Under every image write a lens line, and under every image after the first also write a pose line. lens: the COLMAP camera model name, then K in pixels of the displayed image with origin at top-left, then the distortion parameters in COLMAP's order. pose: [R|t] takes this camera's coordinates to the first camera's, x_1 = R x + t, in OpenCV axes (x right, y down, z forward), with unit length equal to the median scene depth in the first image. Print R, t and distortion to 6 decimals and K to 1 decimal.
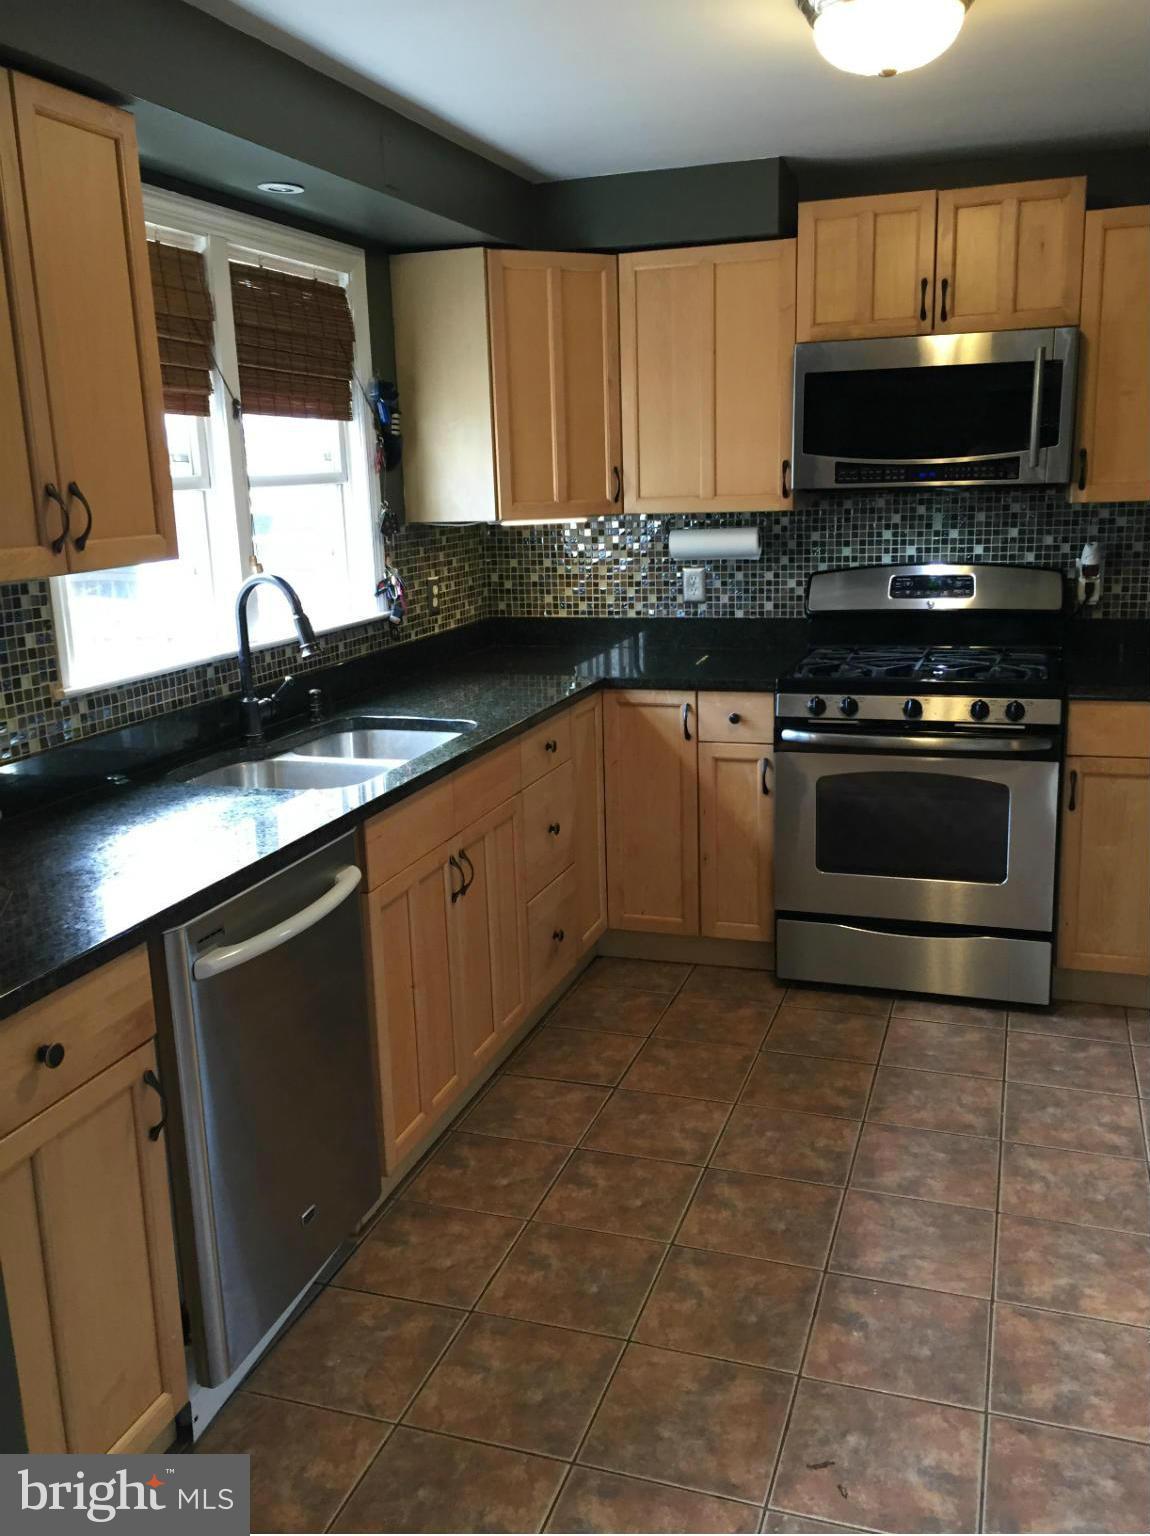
lens RADIAL K [[1312.1, 0, 575.0], [0, 1312.1, 768.0], [0, 0, 1]] dist [0.095205, -0.121586]
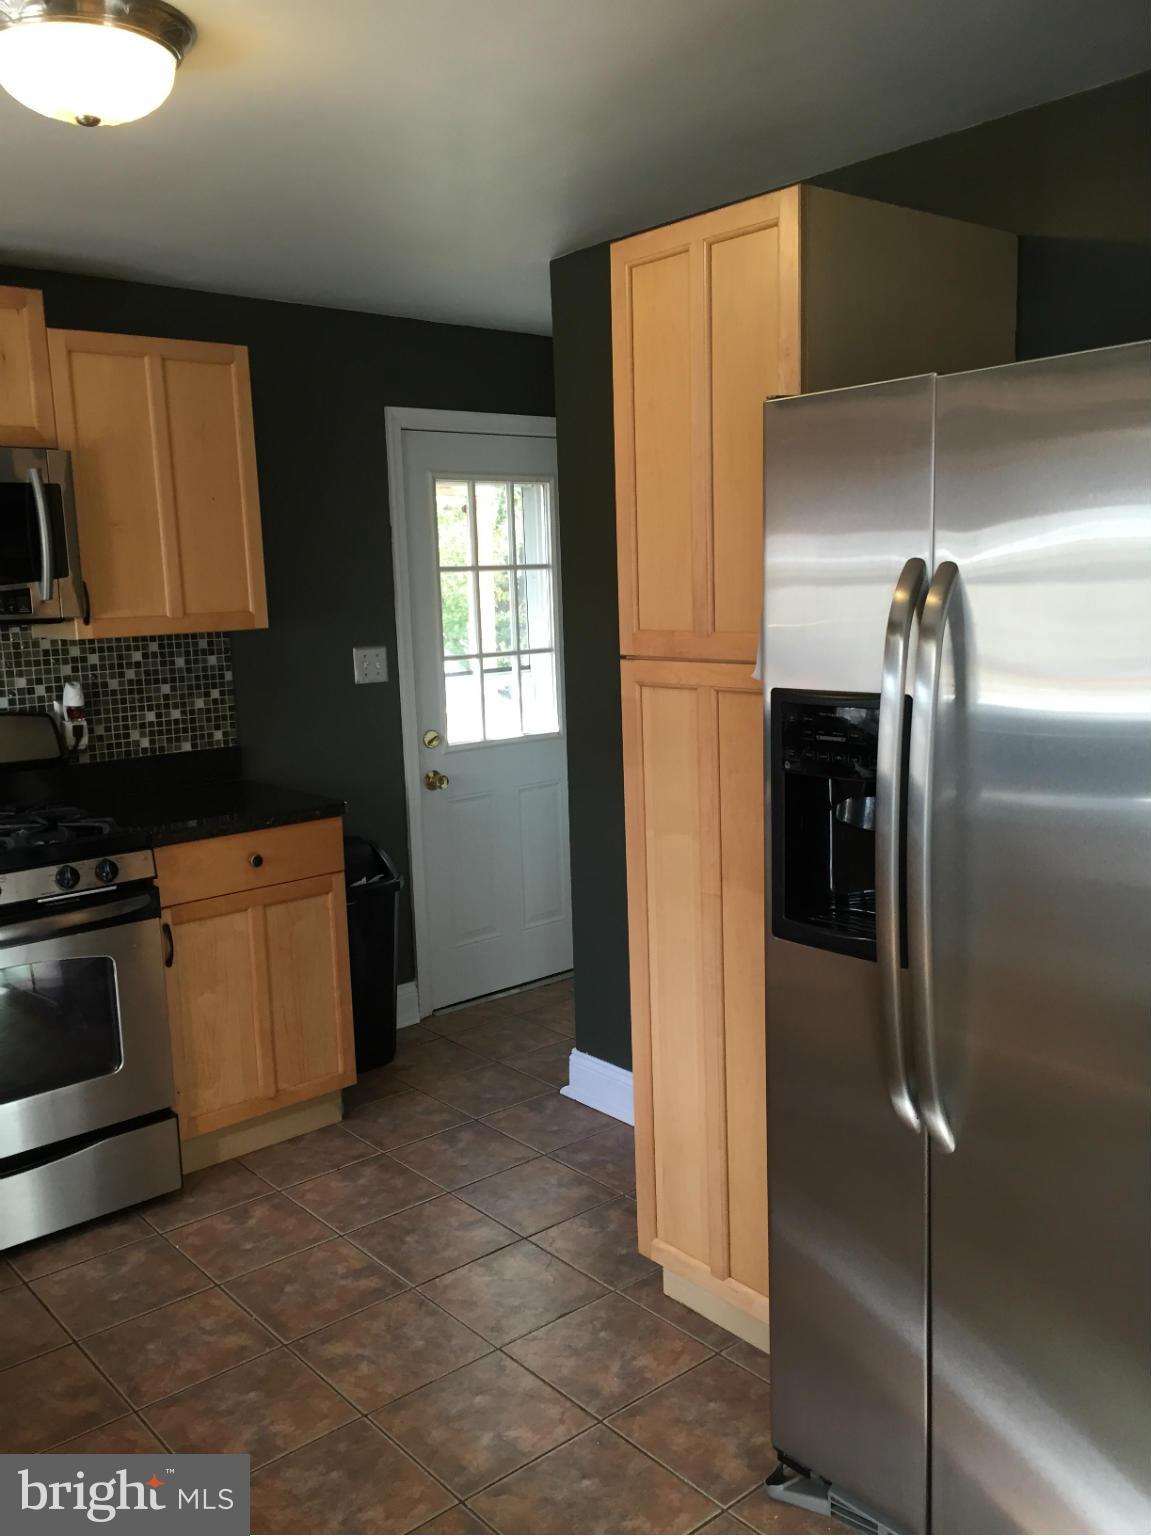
lens RADIAL K [[1312.1, 0, 575.5], [0, 1312.1, 768.0], [0, 0, 1]] dist [0.095205, -0.121586]
pose [[0.506874, -0.114155, 0.854428, -0.247370], [0.208861, 0.977922, 0.006751, -0.049774], [-0.836335, 0.175035, 0.519526, 0.266595]]
